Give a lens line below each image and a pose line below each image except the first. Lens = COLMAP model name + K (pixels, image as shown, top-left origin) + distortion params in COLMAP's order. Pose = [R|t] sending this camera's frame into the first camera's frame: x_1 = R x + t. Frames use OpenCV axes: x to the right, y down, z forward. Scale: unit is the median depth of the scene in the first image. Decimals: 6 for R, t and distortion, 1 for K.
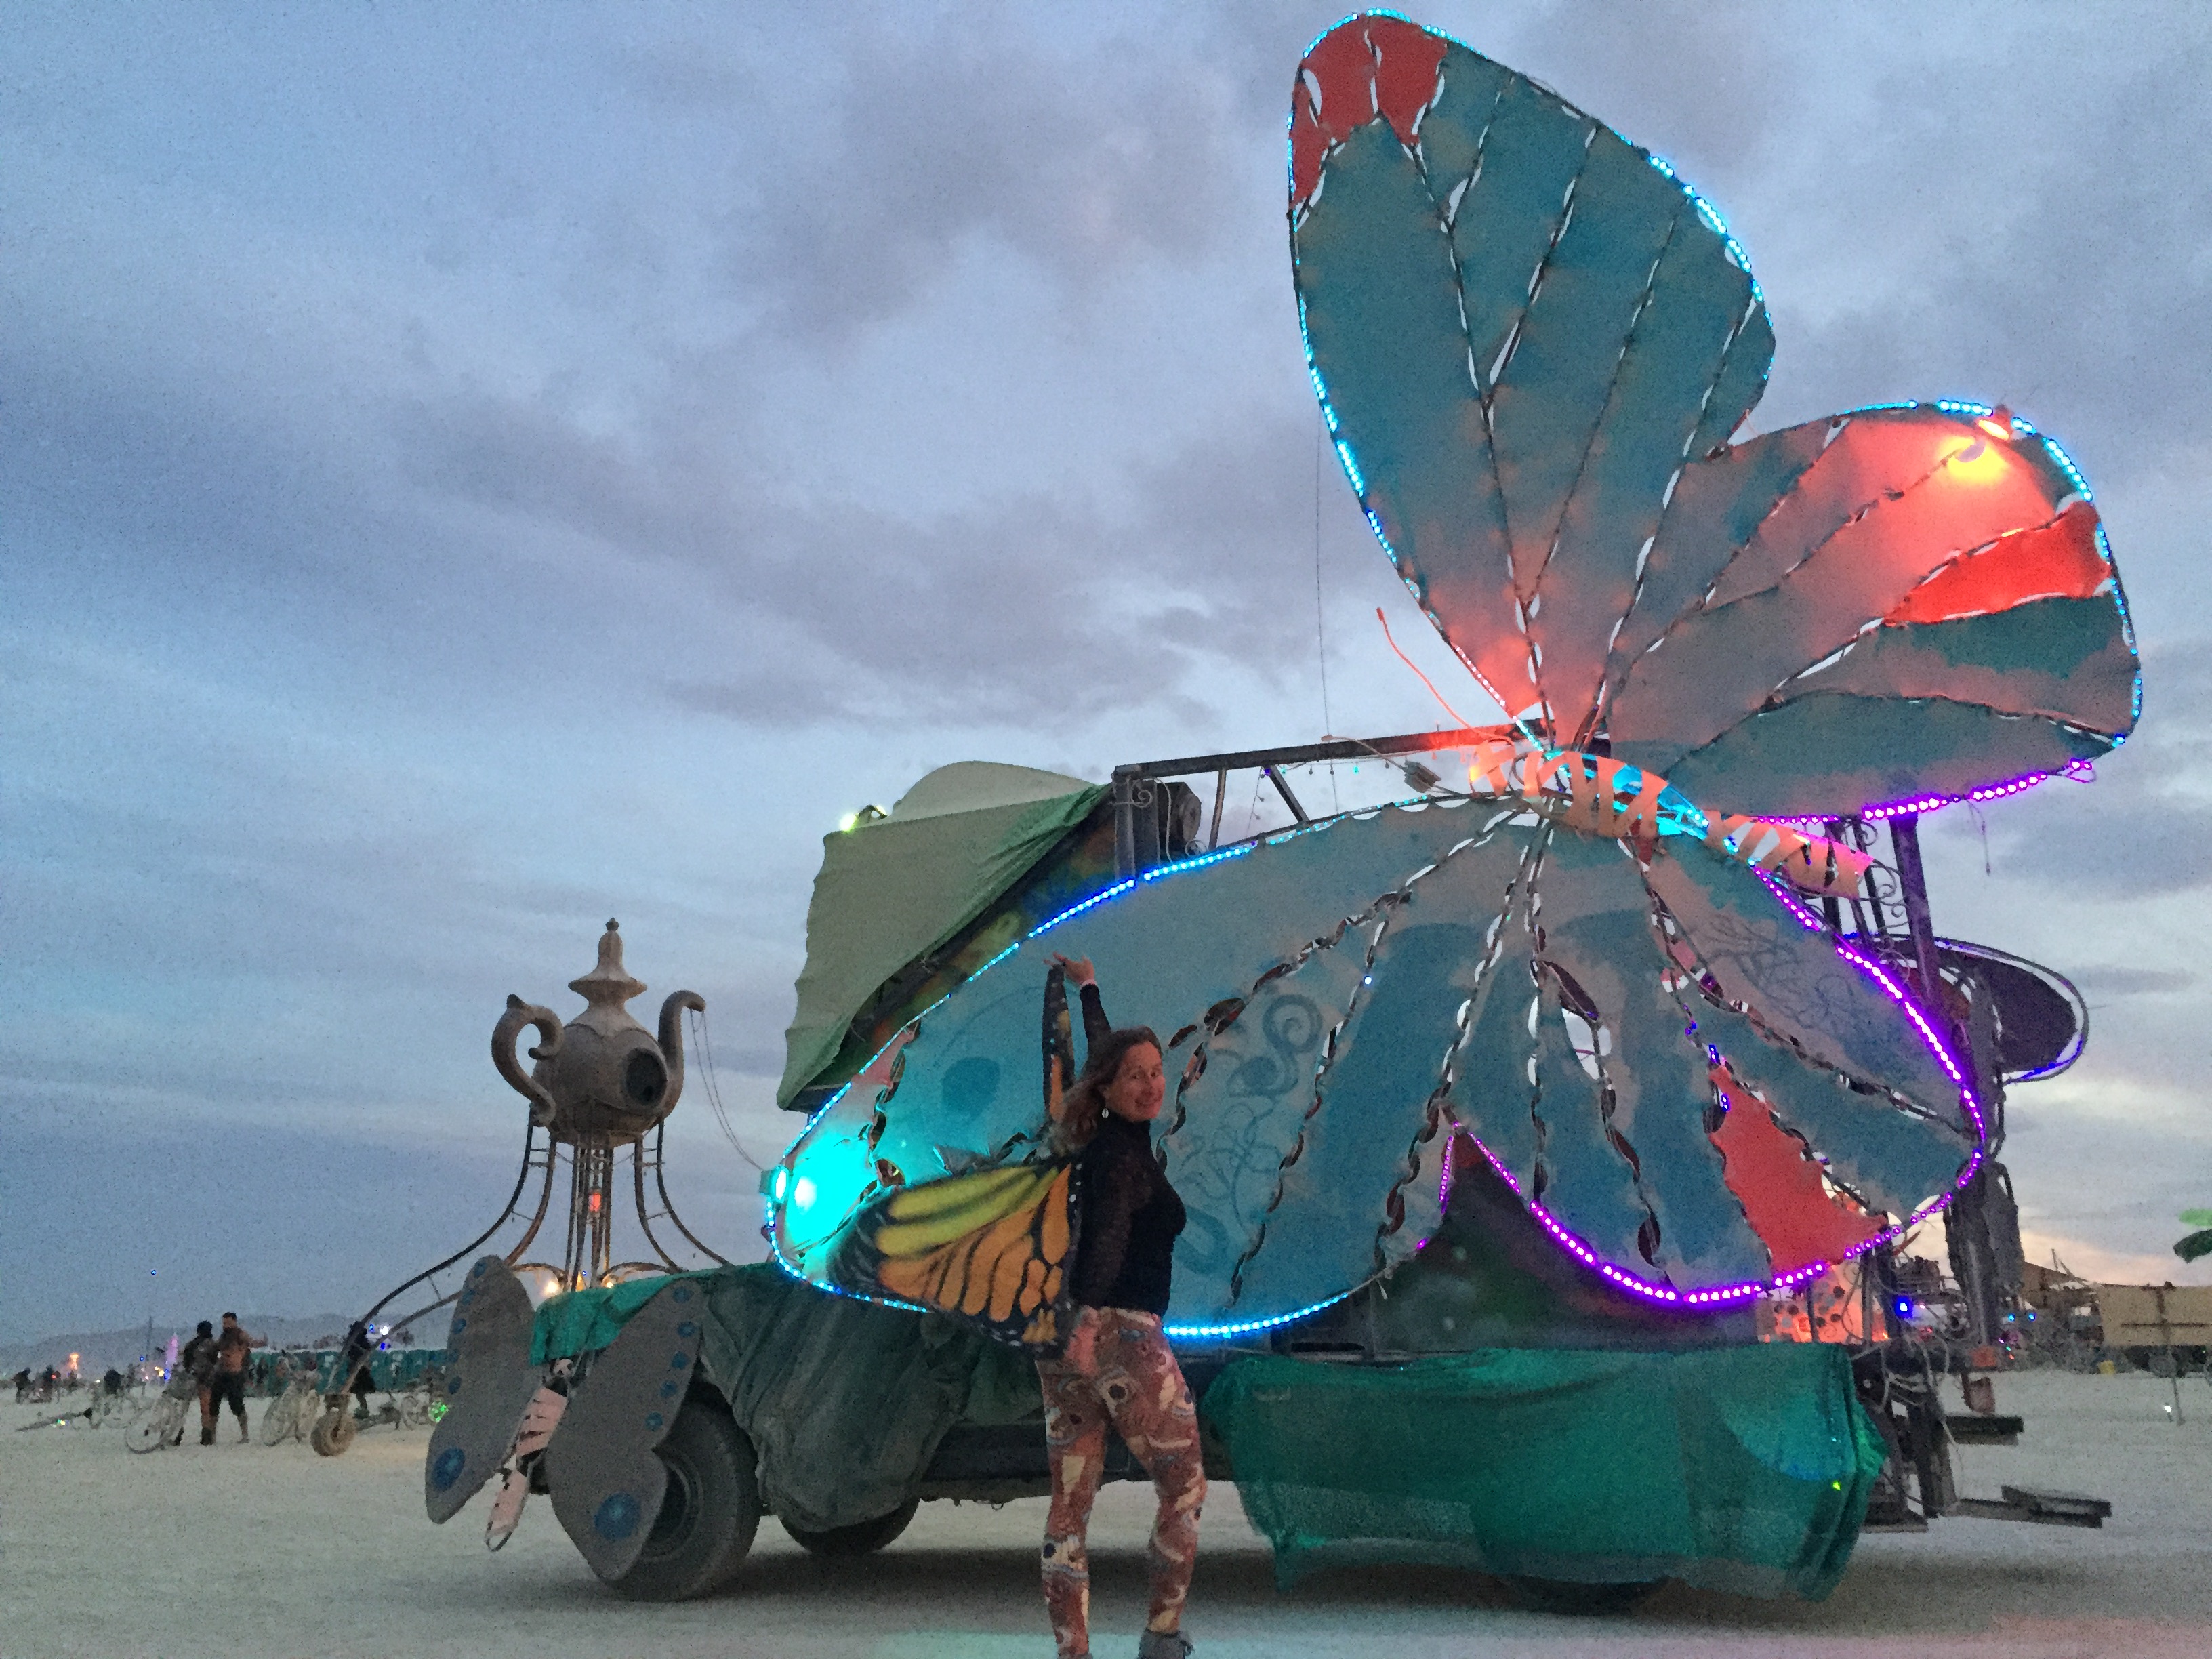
lens RADIAL K [[1866.1, 0, 1104.0], [0, 1866.1, 847.0], [0, 0, 1]] dist [0.046237, -0.004660]
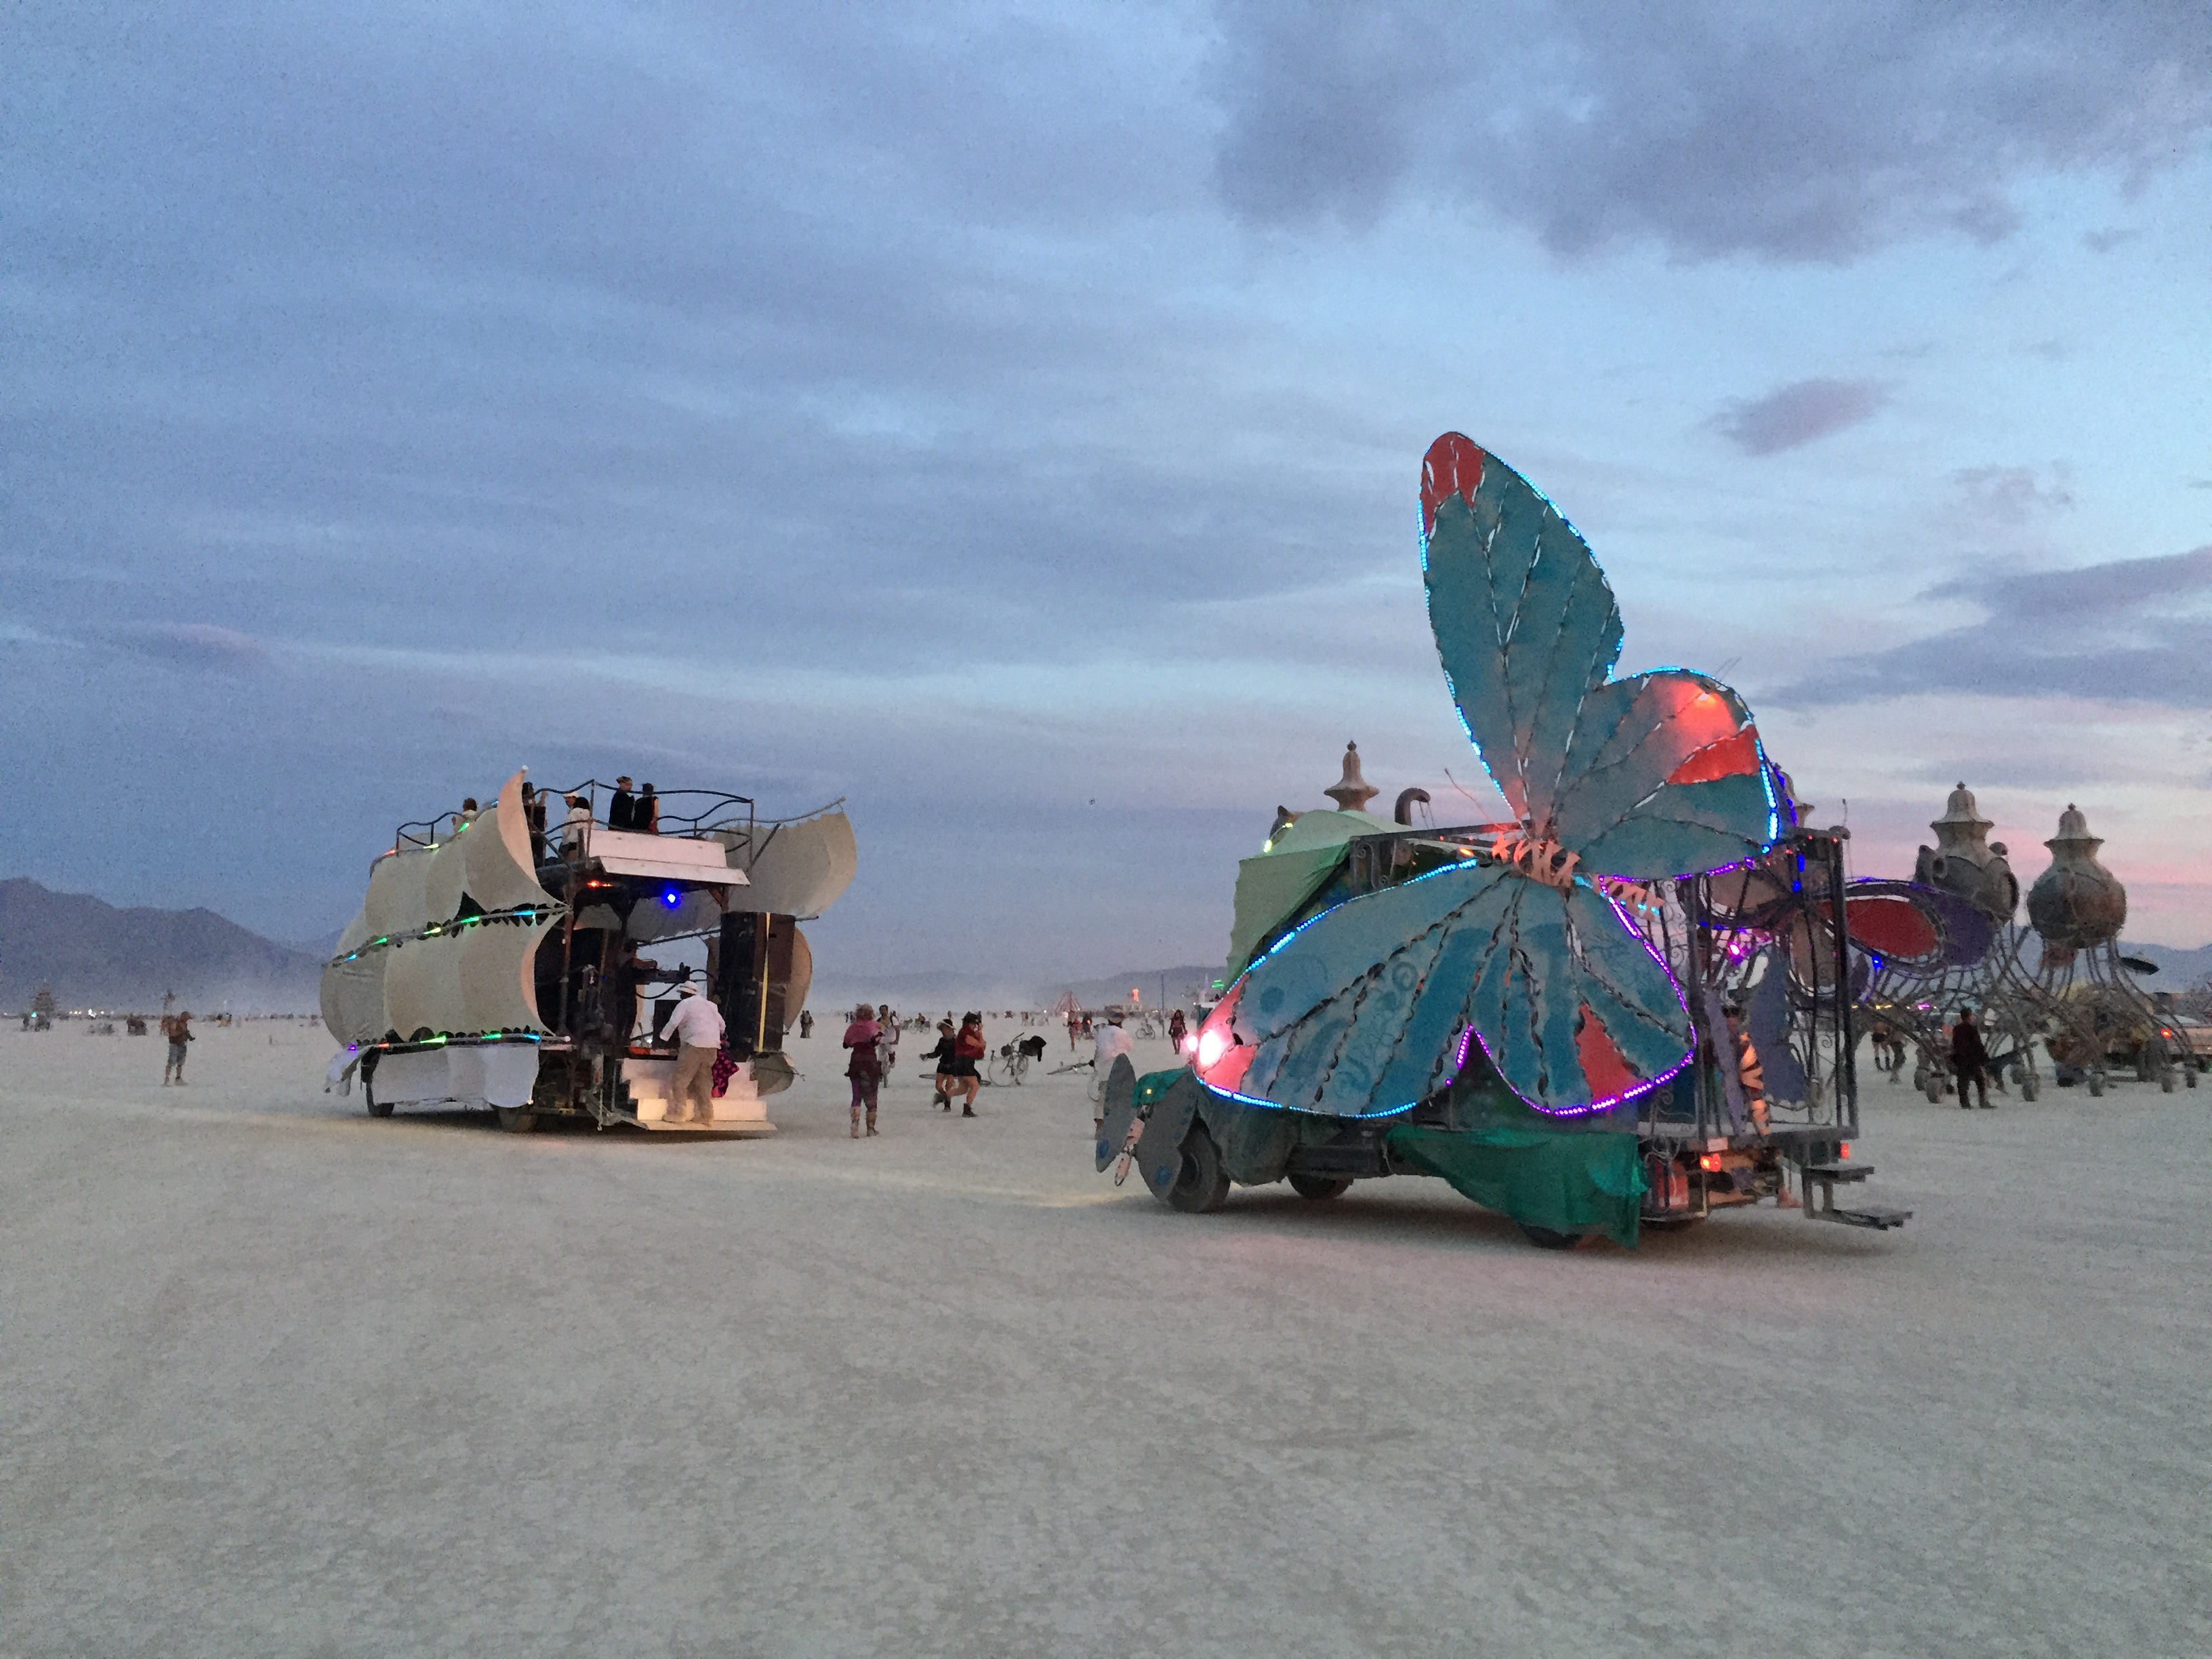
lens RADIAL K [[1866.1, 0, 1103.4], [0, 1866.1, 827.9], [0, 0, 1]] dist [0.046237, -0.004660]
pose [[0.876299, -0.029106, -0.480887, 0.699857], [0.111811, 0.983206, 0.144240, -0.351832], [0.468612, -0.180166, 0.864837, -0.818905]]
